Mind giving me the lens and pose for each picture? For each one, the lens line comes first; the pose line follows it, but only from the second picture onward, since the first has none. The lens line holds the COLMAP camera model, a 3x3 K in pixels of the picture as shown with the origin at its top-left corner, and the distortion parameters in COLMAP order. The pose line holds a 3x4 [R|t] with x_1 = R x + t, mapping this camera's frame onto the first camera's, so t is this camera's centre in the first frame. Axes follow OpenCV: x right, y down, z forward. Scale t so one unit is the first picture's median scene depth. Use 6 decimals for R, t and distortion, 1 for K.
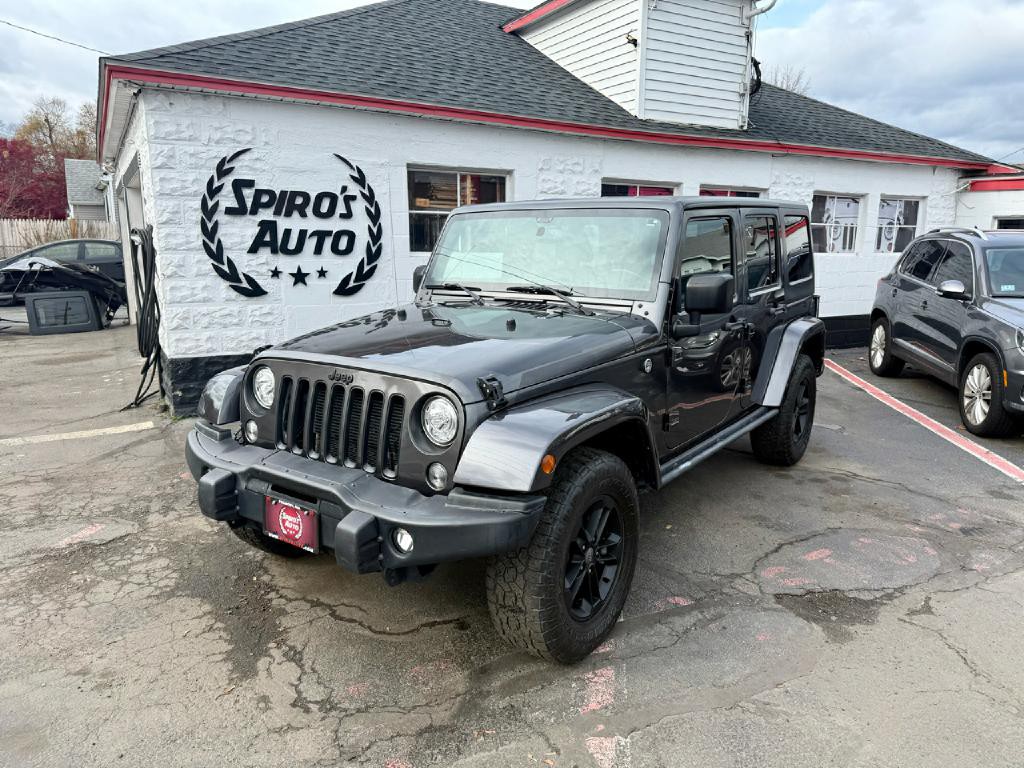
lens RADIAL K [[720.6, 0, 511.6], [0, 720.6, 393.7], [0, 0, 1]] dist [0.045378, -0.054047]
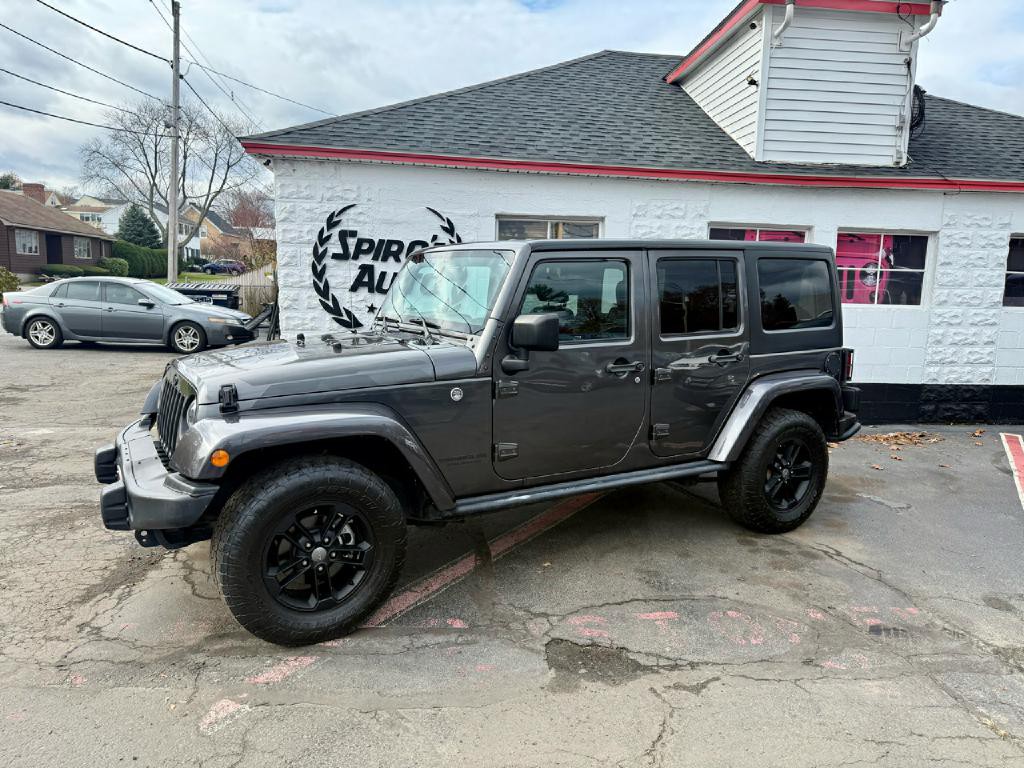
lens RADIAL K [[720.6, 0, 509.2], [0, 720.6, 394.1], [0, 0, 1]] dist [0.045378, -0.054047]
pose [[0.915465, 0.073954, -0.395545, 0.382366], [-0.099406, 0.994064, -0.044213, -0.000412], [0.389927, 0.079795, 0.917382, 0.032884]]
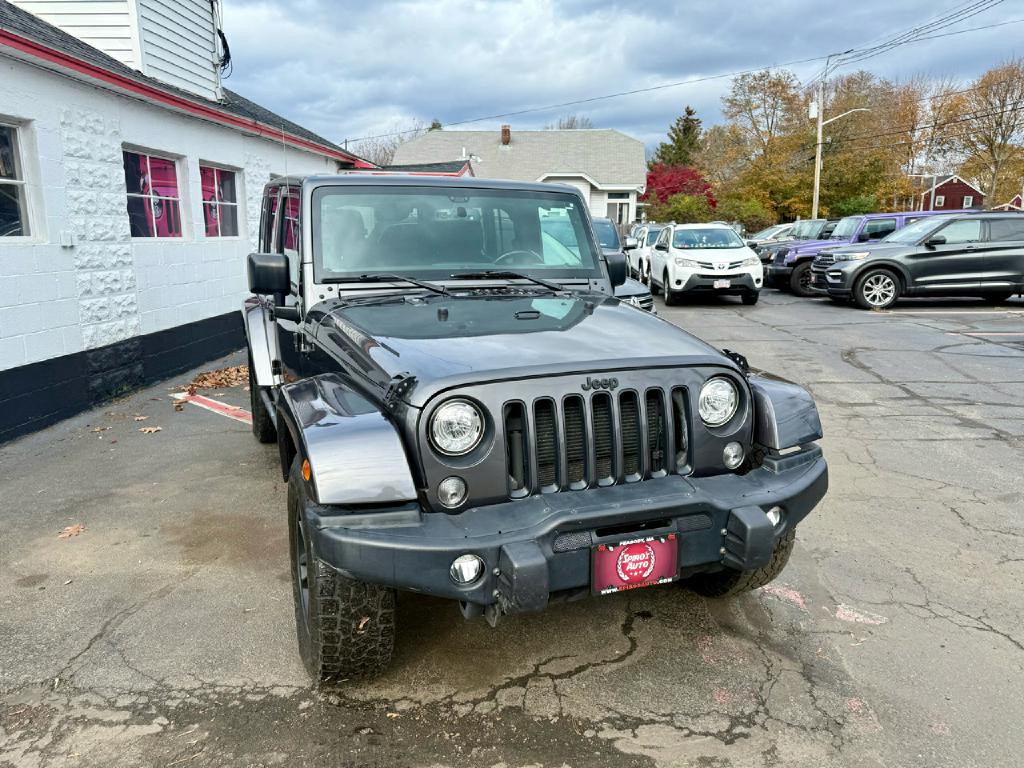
lens RADIAL K [[720.6, 0, 511.0], [0, 720.6, 386.8], [0, 0, 1]] dist [0.045378, -0.054047]
pose [[0.540775, -0.183649, 0.820875, -0.475027], [0.171321, 0.979467, 0.106267, -0.061132], [-0.823536, 0.083166, 0.561135, 0.294639]]
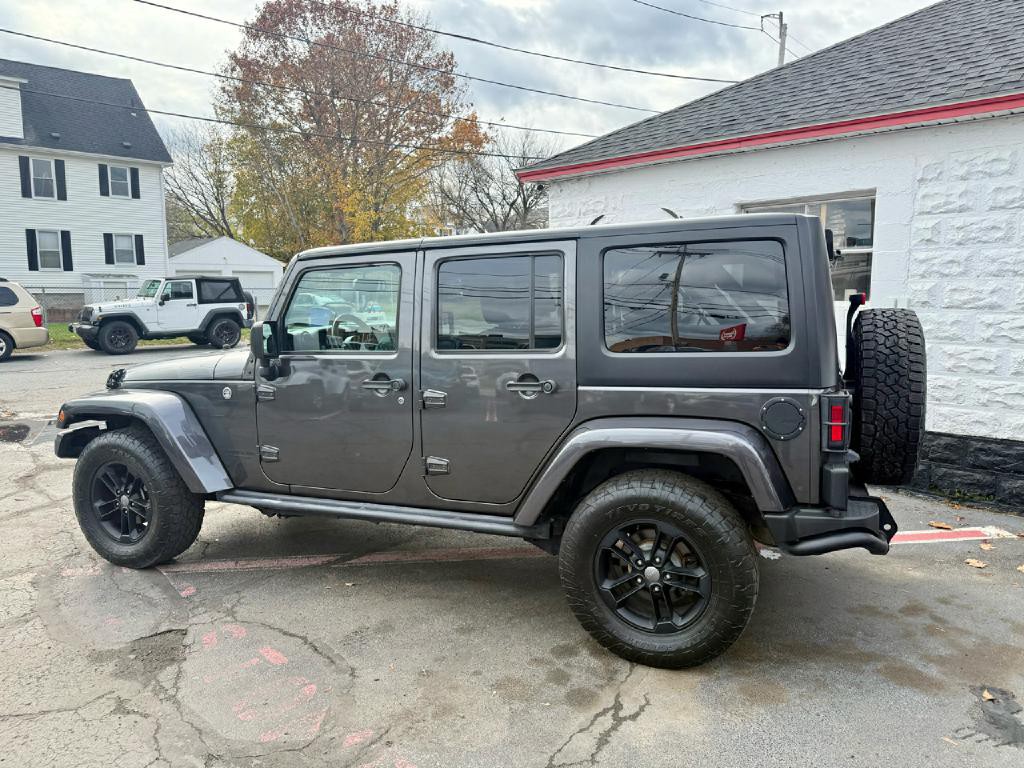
lens RADIAL K [[720.6, 0, 507.0], [0, 720.6, 383.2], [0, 0, 1]] dist [0.045378, -0.054047]
pose [[0.215886, 0.113118, -0.969844, 0.814665], [-0.191481, 0.978885, 0.071549, -0.129825], [0.957459, 0.170260, 0.232988, 0.651400]]
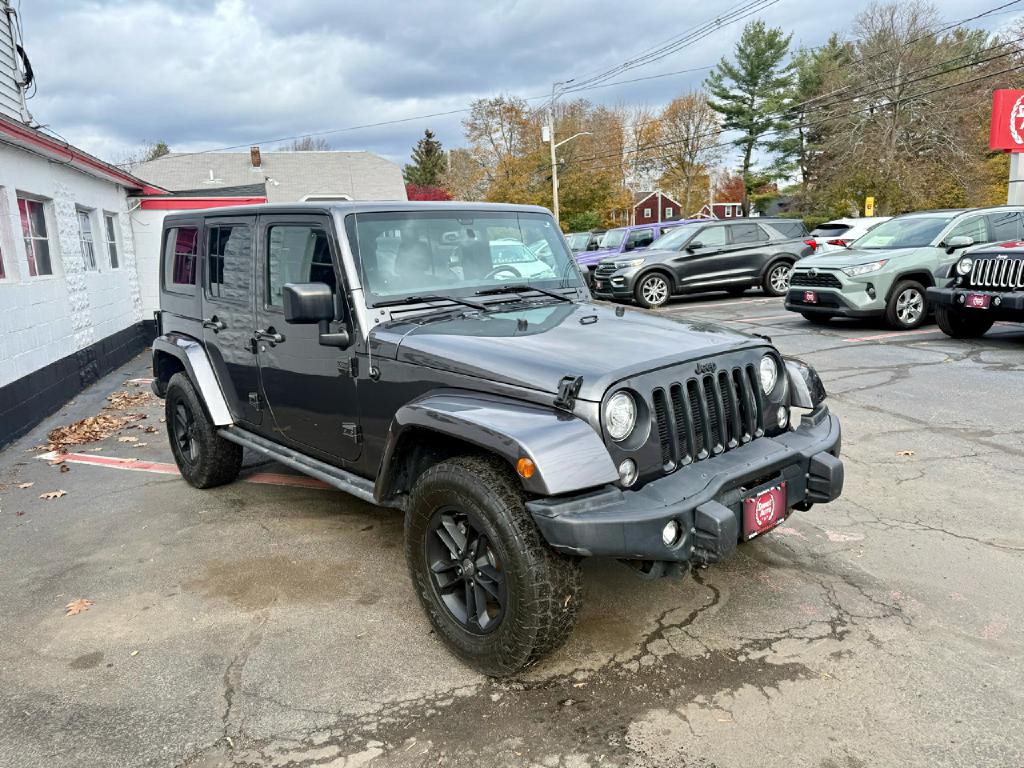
lens RADIAL K [[720.6, 0, 504.4], [0, 720.6, 390.3], [0, 0, 1]] dist [0.045378, -0.054047]
pose [[0.231002, -0.208875, 0.950268, -0.609524], [0.241772, 0.958373, 0.151883, -0.102953], [-0.942435, 0.194662, 0.271886, 0.479235]]
